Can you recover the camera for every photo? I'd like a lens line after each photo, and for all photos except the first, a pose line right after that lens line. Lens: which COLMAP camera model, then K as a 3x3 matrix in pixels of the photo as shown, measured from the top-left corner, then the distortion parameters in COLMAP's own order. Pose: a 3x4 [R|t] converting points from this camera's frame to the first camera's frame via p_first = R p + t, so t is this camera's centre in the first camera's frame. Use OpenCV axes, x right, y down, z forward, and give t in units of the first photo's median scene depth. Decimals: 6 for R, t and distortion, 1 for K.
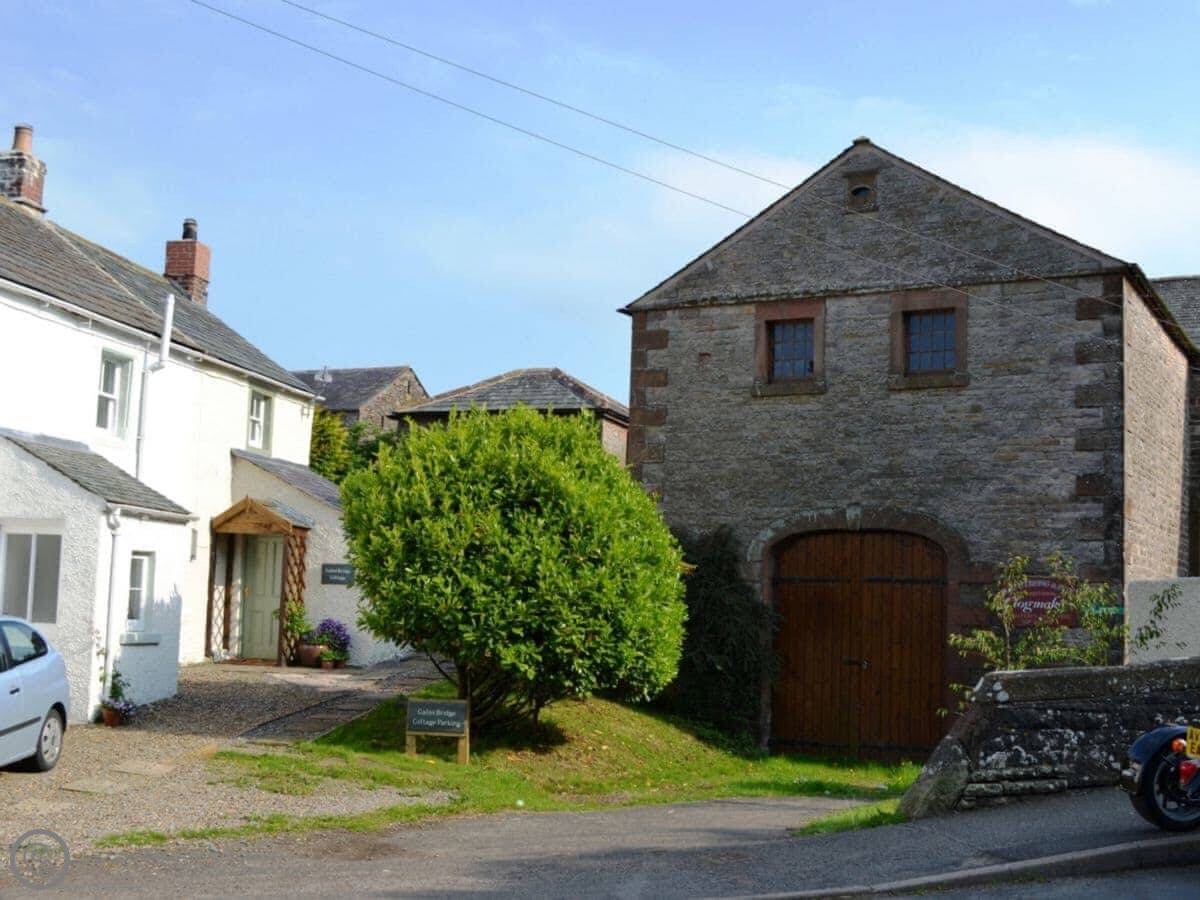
lens RADIAL K [[1119.4, 0, 596.7], [0, 1119.4, 480.5], [0, 0, 1]] dist [-0.069311, 0.012774]
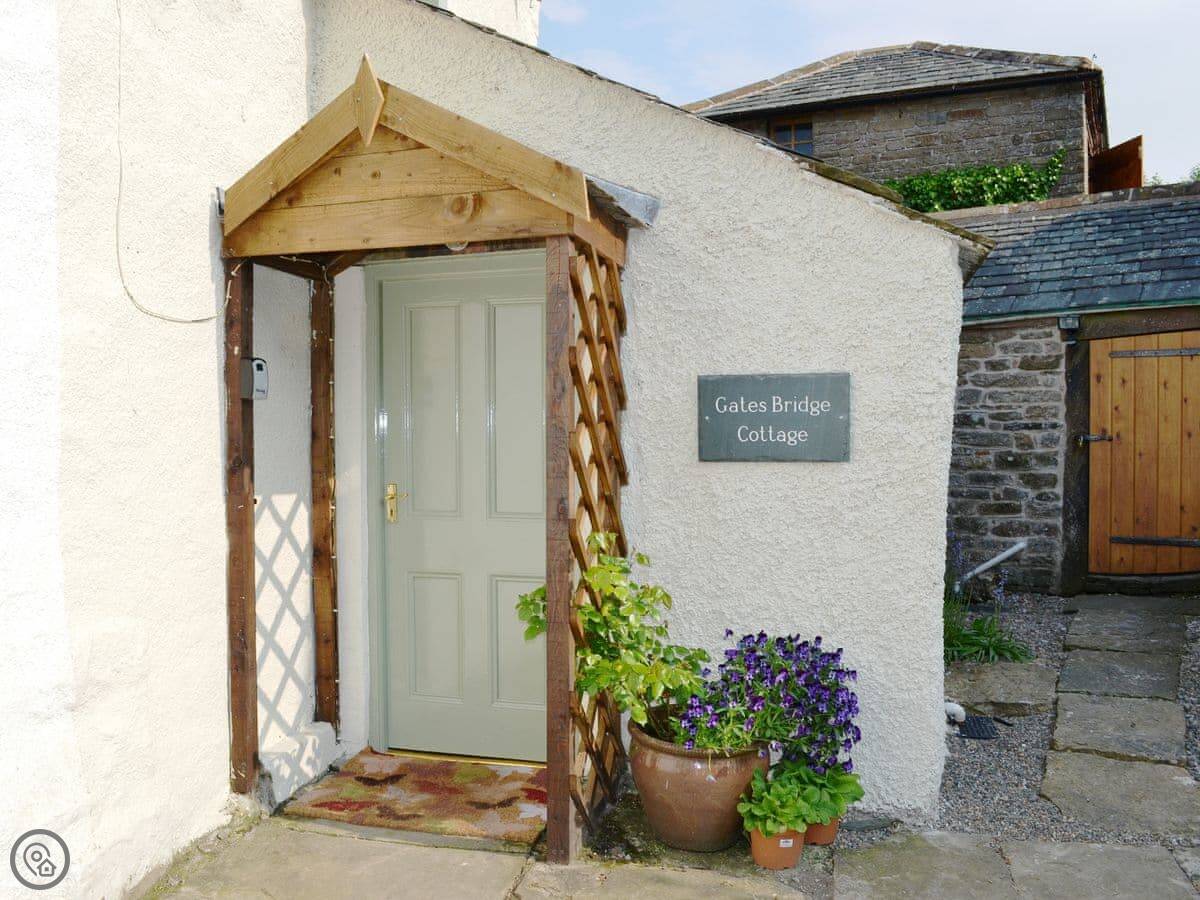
lens RADIAL K [[1042.8, 0, 569.8], [0, 1042.8, 444.9], [0, 0, 1]] dist [-0.080710, -0.001730]
pose [[0.988656, -0.027987, -0.147565, -0.250549], [0.044214, 0.993182, 0.107860, 0.066457], [0.143540, -0.113160, 0.983154, 0.810233]]
